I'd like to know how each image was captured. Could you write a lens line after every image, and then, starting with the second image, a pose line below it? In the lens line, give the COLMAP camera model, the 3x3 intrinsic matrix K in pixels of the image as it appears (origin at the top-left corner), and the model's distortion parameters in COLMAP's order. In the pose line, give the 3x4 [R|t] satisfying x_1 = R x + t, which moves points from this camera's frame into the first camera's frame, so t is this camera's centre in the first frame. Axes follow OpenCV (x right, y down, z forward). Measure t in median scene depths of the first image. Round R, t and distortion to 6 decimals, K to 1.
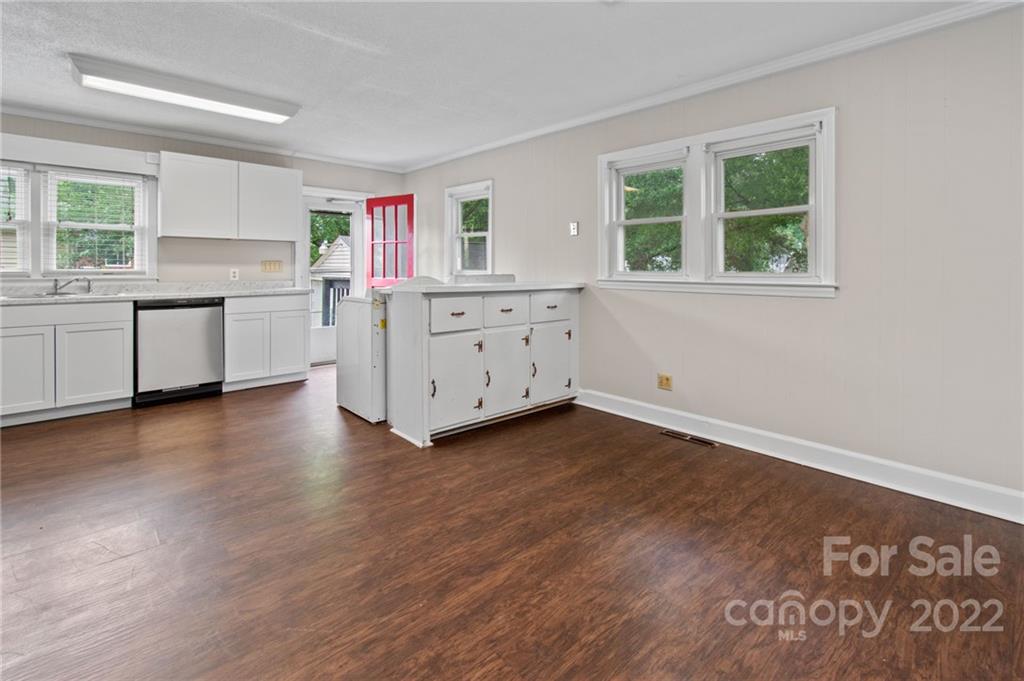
lens RADIAL K [[476.3, 0, 515.2], [0, 476.3, 266.4], [0, 0, 1]] dist [-0.000501, -0.000075]
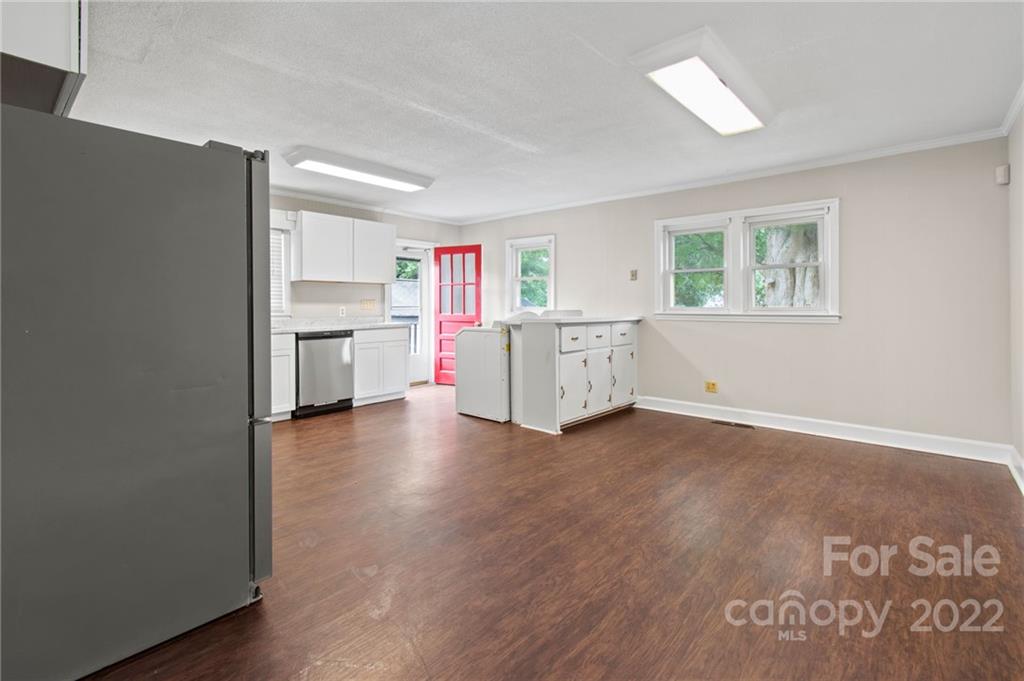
lens RADIAL K [[462.8, 0, 512.4], [0, 462.8, 301.9], [0, 0, 1]] dist [-0.000875, -0.000186]
pose [[0.995354, -0.003697, 0.096213, -0.347610], [0.004097, 0.999984, -0.003953, -0.001164], [-0.096197, 0.004328, 0.995353, -0.254088]]
